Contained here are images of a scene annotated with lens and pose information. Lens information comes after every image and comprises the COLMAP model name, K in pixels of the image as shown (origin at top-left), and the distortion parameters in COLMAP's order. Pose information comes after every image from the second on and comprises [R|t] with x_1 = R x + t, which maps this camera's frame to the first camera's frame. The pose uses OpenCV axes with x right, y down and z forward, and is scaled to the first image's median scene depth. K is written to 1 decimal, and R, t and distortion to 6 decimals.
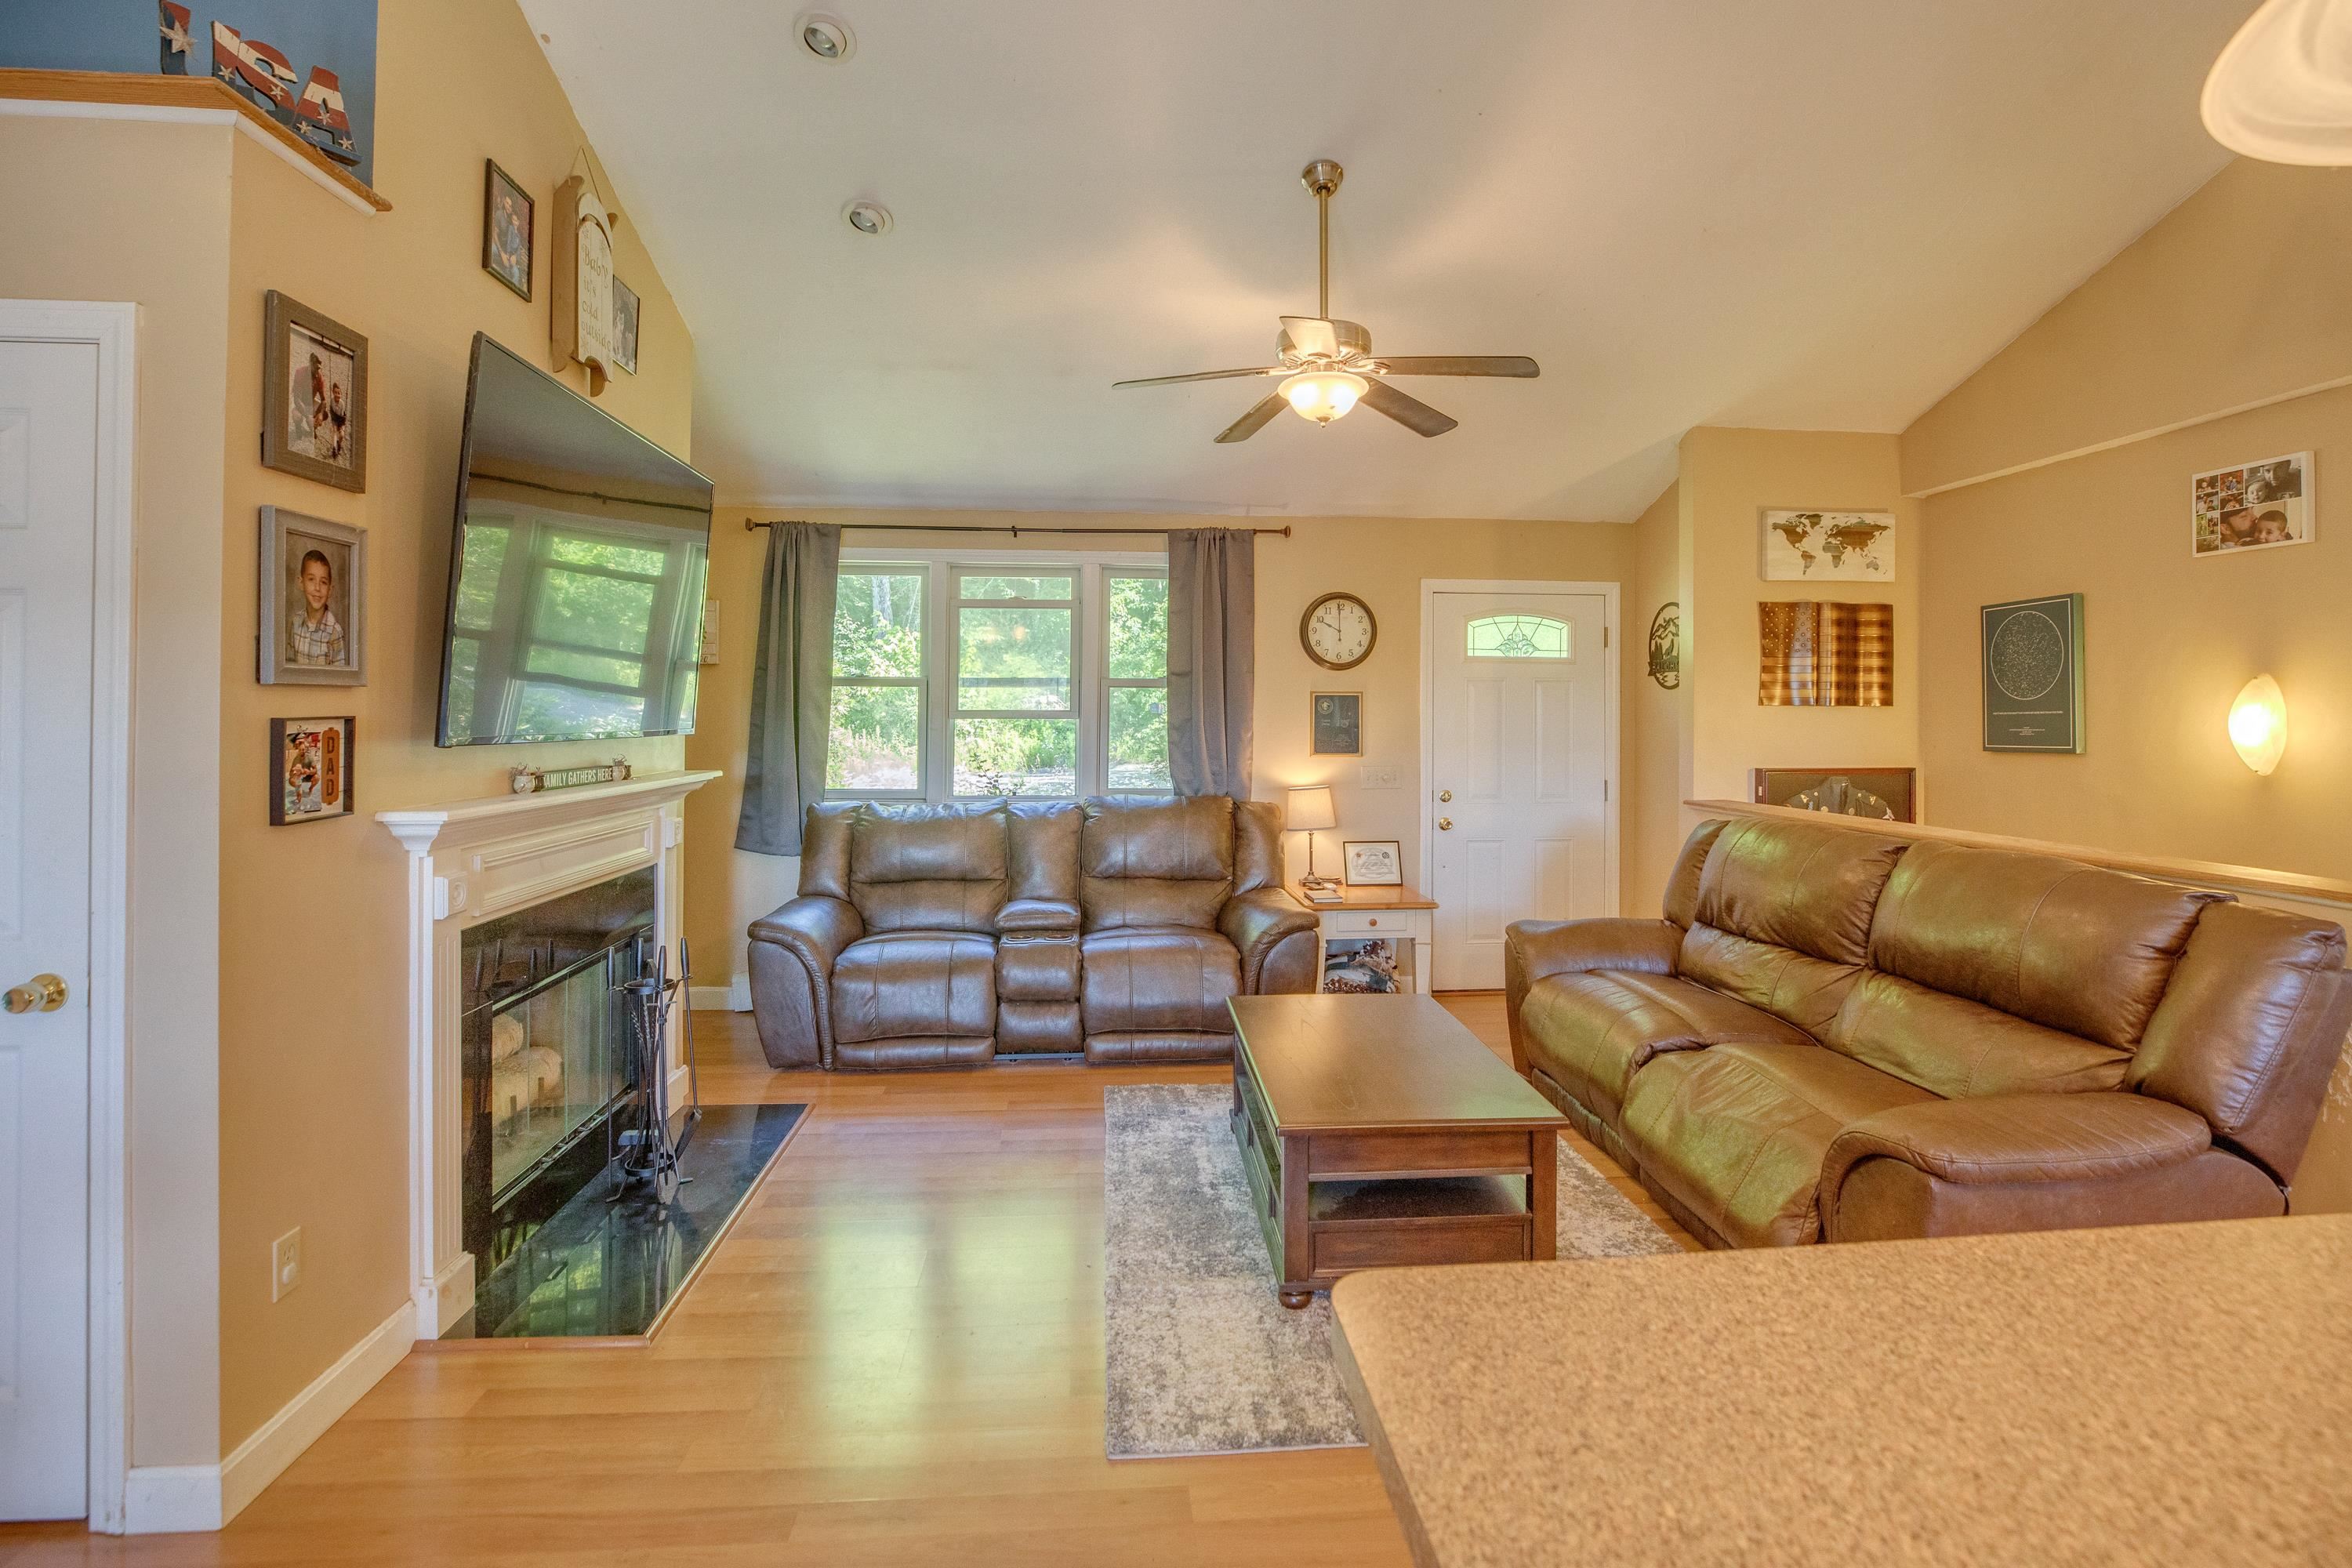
lens RADIAL K [[1117.0, 0, 1178.1], [0, 1117.0, 709.3], [0, 0, 1]] dist [-0.045617, 0.015071]
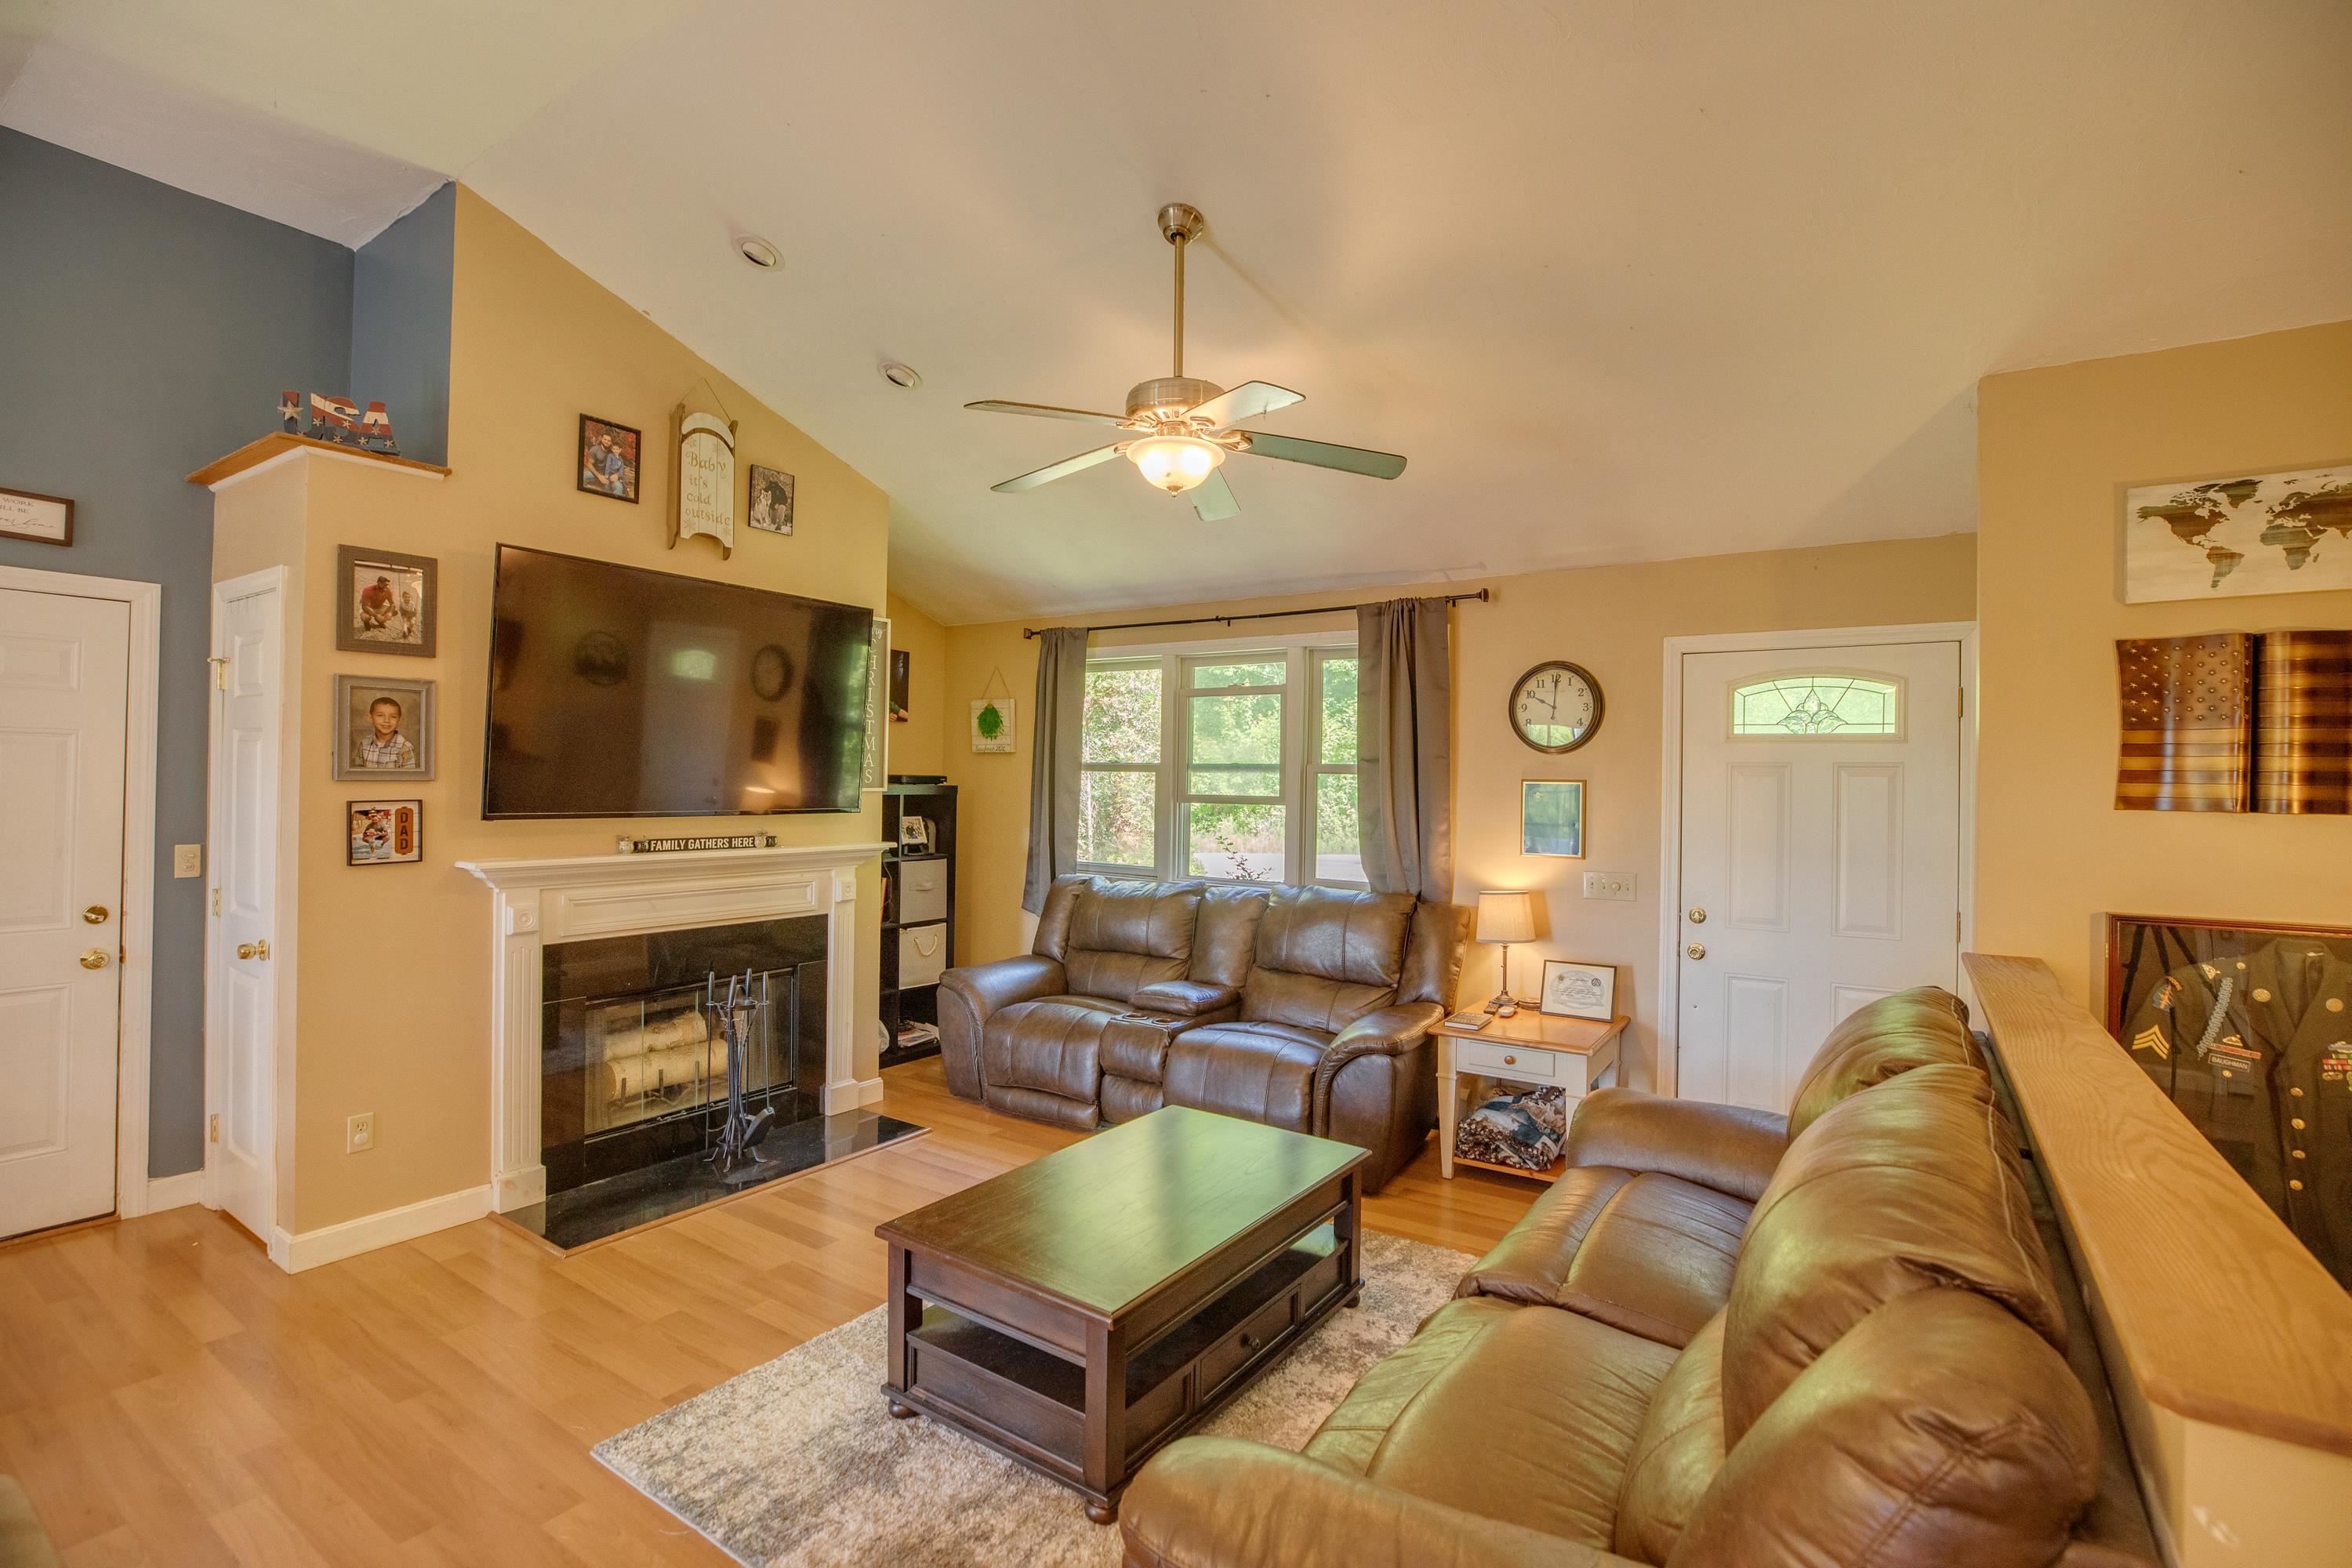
lens RADIAL K [[1095.3, 0, 1177.5], [0, 1095.3, 771.9], [0, 0, 1]] dist [-0.019909, 0.000941]
pose [[0.779034, 0.003766, -0.626971, 0.496221], [-0.009470, 0.999939, -0.005760, -0.016095], [0.626910, 0.010424, 0.779022, 0.211783]]
